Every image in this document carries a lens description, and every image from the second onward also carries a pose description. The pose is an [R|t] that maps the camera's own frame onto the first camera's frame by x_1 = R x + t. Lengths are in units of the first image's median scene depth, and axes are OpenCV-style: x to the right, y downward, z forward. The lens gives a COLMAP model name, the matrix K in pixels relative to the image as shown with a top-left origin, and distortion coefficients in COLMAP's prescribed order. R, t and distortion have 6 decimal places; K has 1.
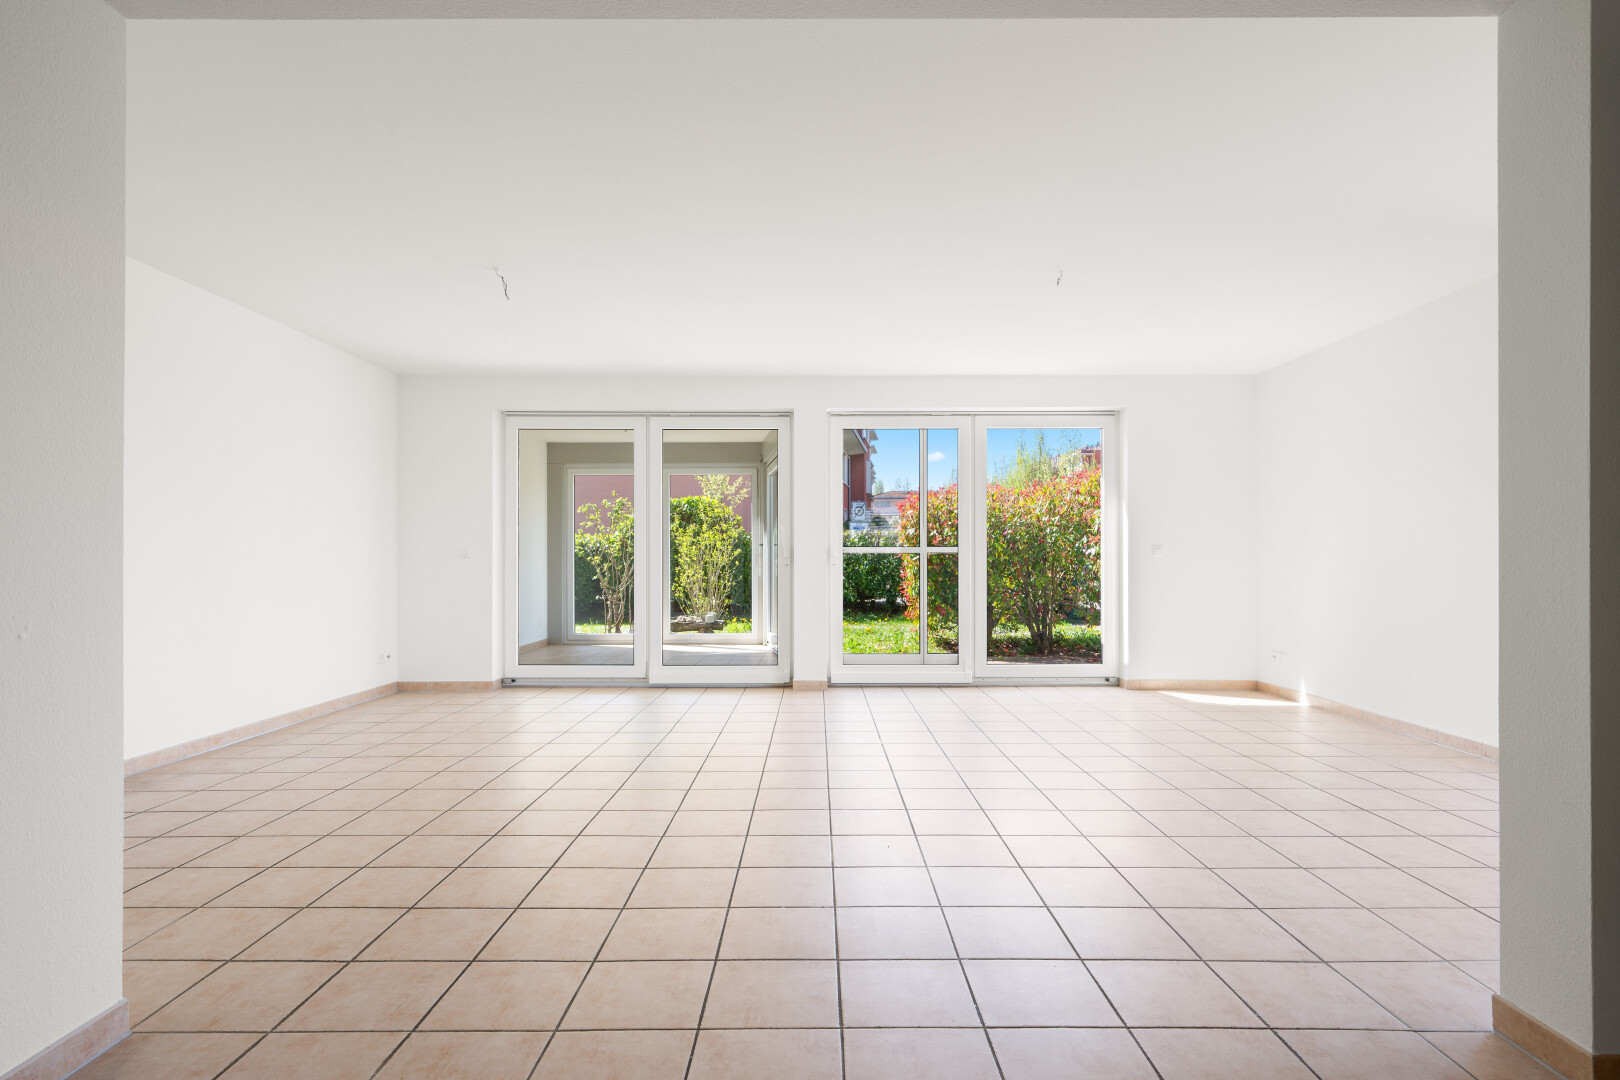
lens RADIAL K [[798.8, 0, 812.5], [0, 798.8, 561.8], [0, 0, 1]] dist [0.000652, -0.000568]
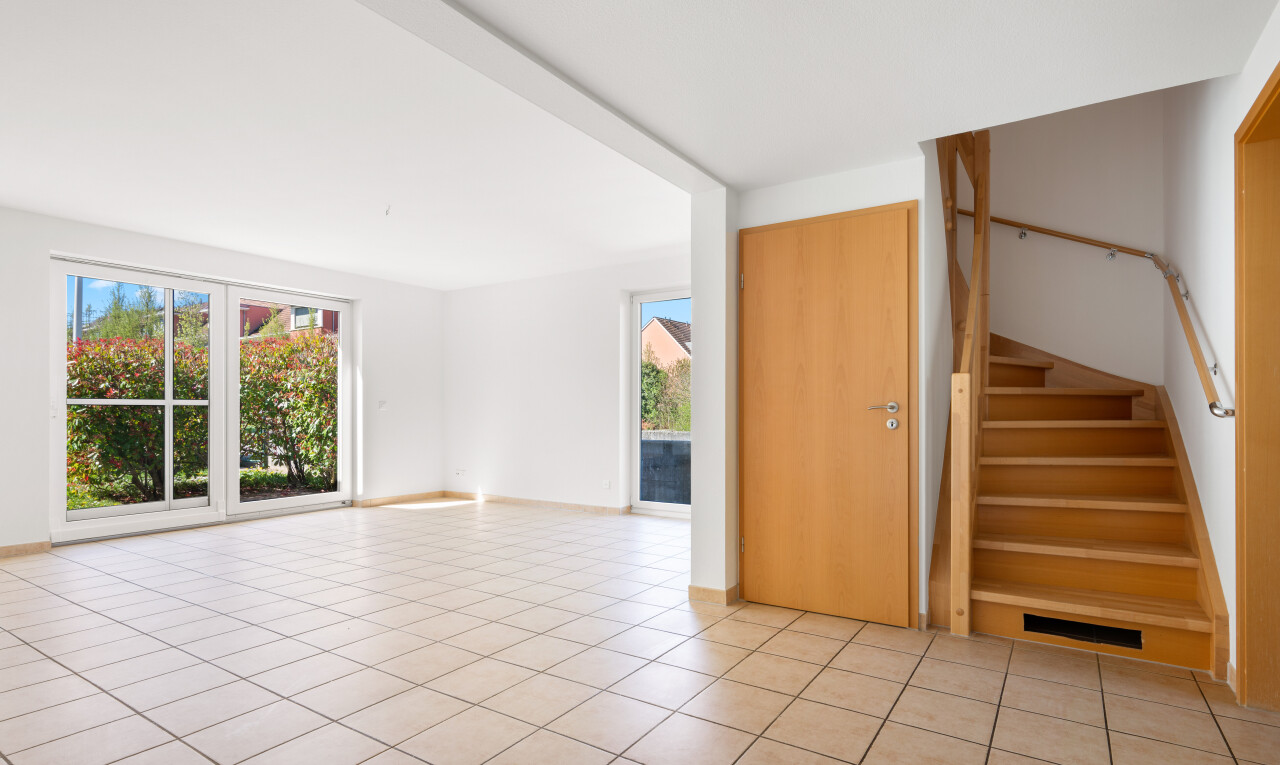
lens RADIAL K [[647.2, 0, 640.0], [0, 647.2, 408.4], [0, 0, 1]] dist [0.000736, -0.000098]
pose [[0.549867, 0.004239, 0.835241, -0.255333], [0.002558, 0.999974, -0.006759, 0.000589], [-0.835248, 0.005853, 0.549842, 0.003086]]
